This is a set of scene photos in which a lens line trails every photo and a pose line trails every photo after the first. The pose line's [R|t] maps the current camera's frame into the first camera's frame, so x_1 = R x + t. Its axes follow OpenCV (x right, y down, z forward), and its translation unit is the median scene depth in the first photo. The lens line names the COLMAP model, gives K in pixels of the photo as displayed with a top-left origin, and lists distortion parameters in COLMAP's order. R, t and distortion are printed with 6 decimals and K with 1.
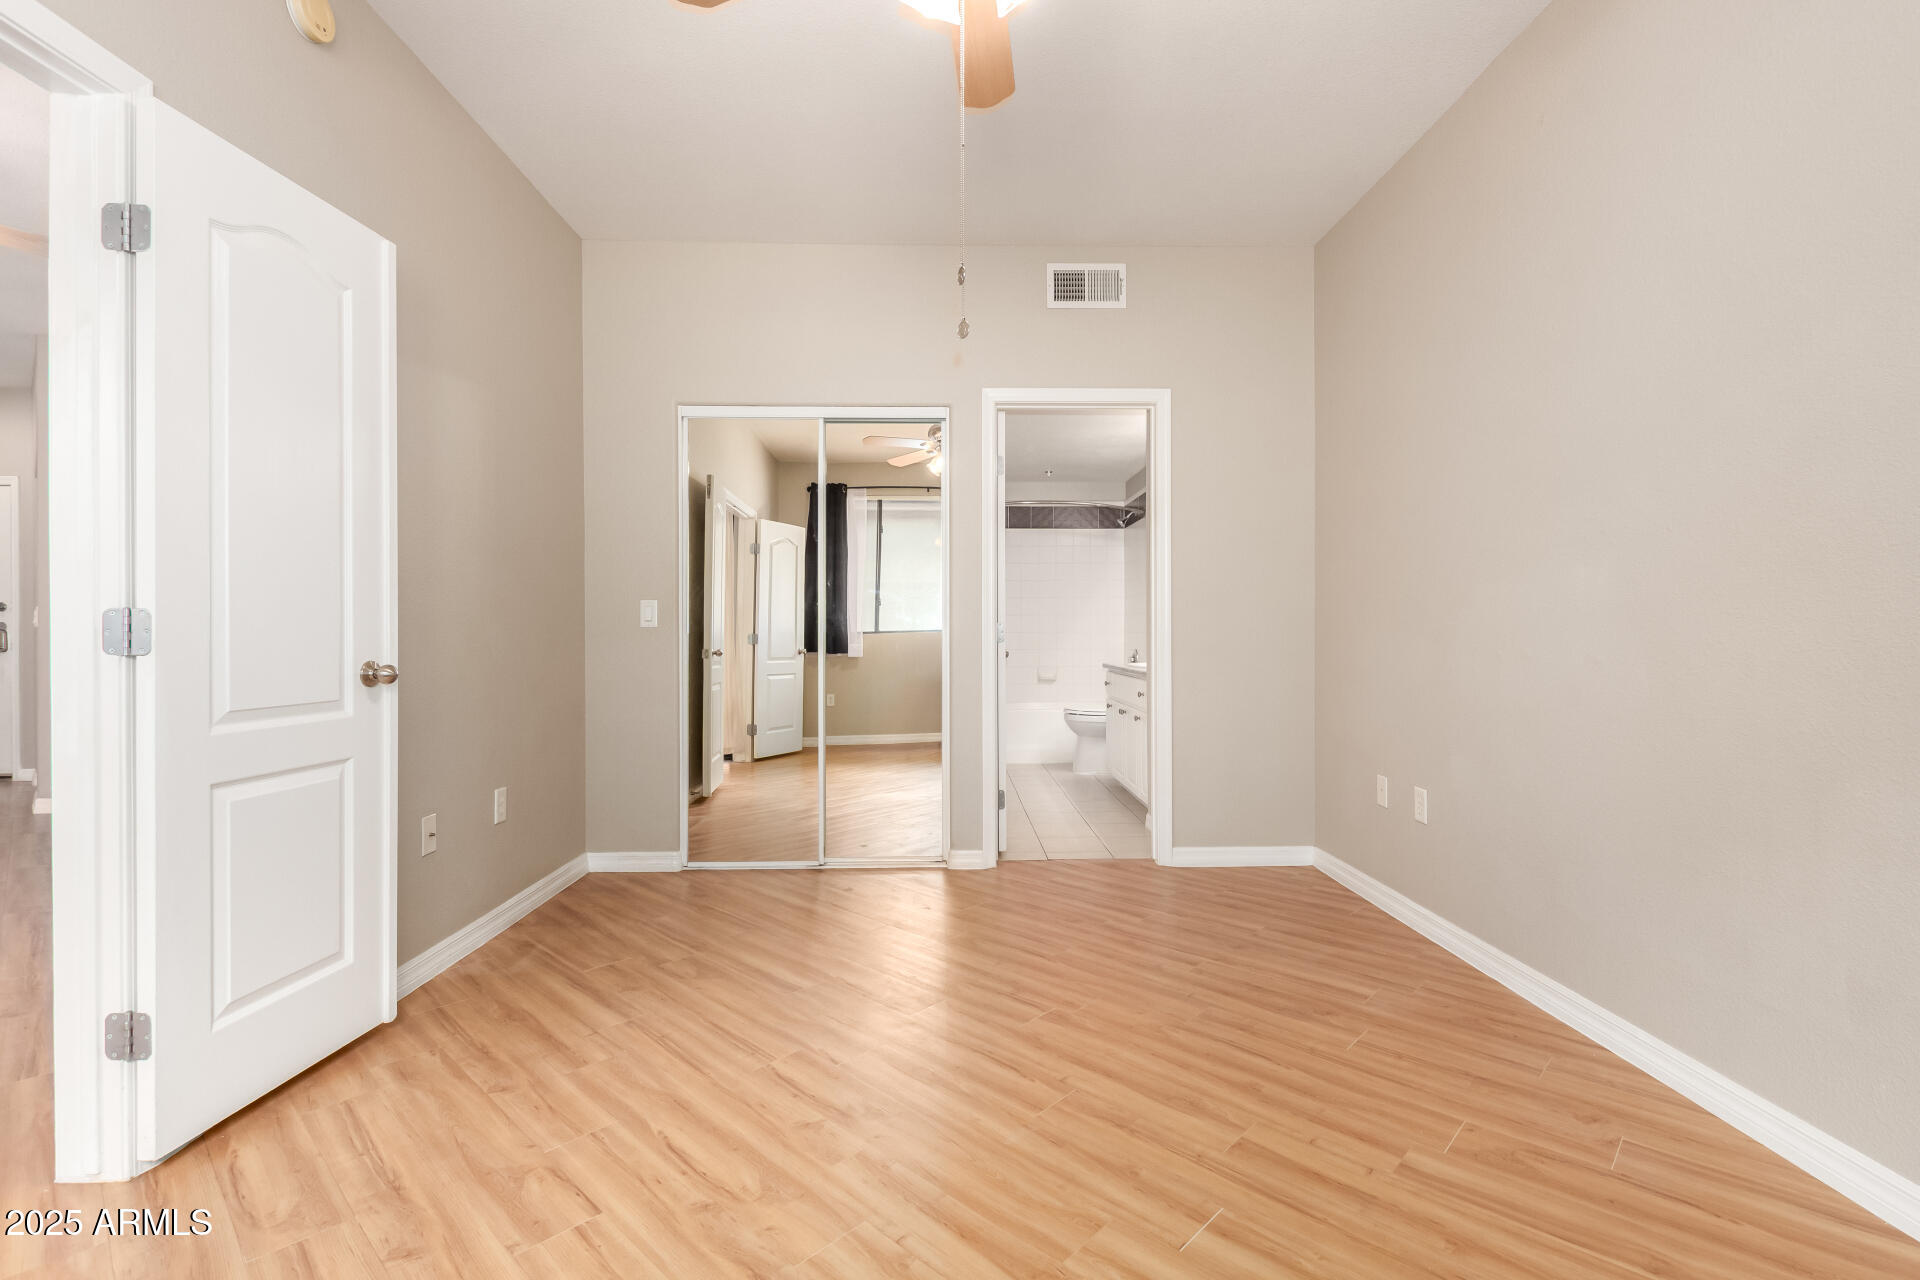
lens RADIAL K [[875.0, 0, 972.1], [0, 875.0, 630.7], [0, 0, 1]] dist [0.003355, -0.000659]
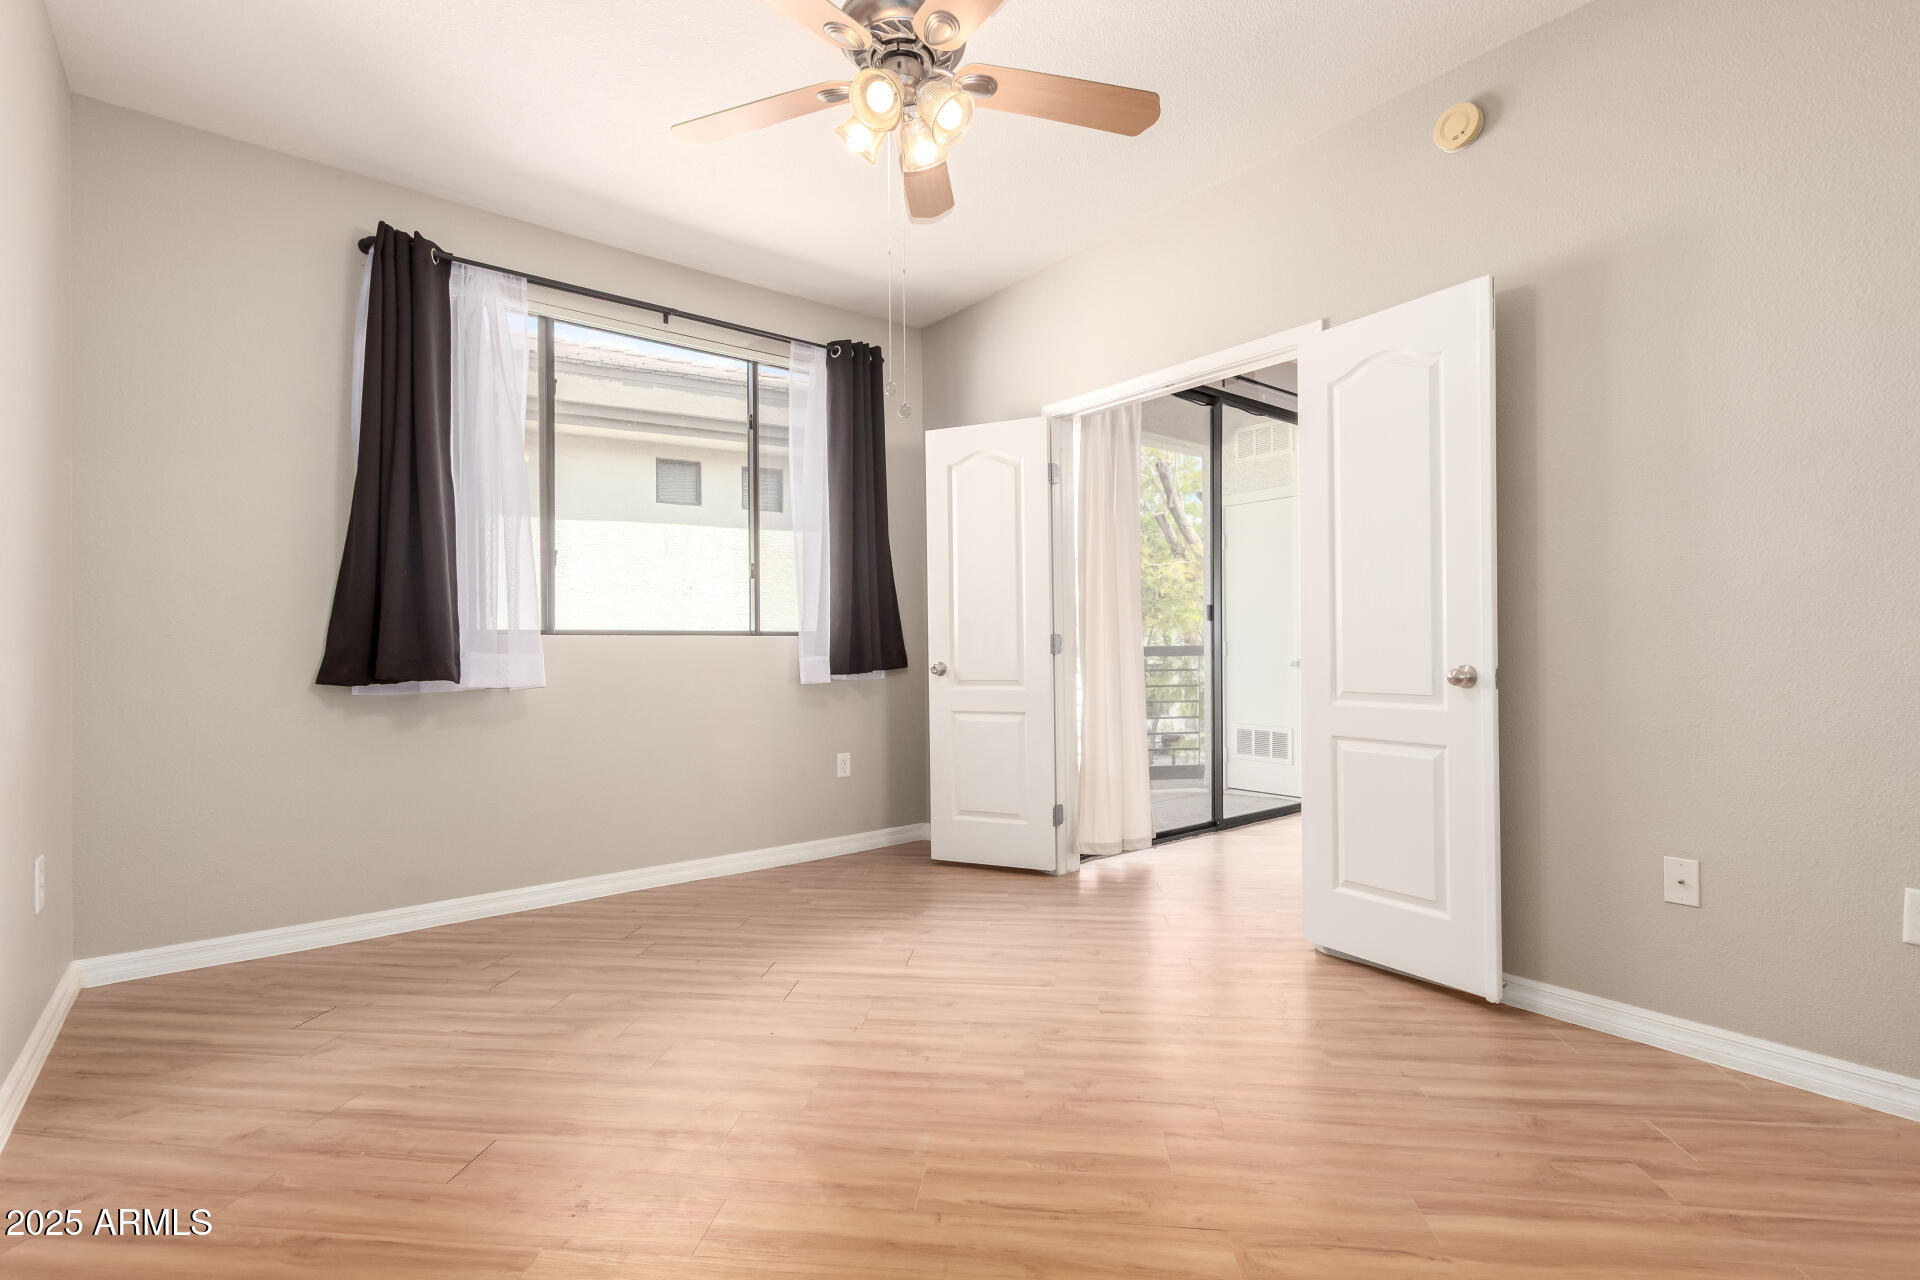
lens RADIAL K [[878.5, 0, 962.7], [0, 878.5, 633.5], [0, 0, 1]] dist [0.003343, -0.000530]
pose [[-0.802716, -0.001972, -0.596358, 0.455349], [0.007199, 0.999890, -0.012996, 0.003487], [0.596318, -0.014725, -0.802613, 1.351949]]
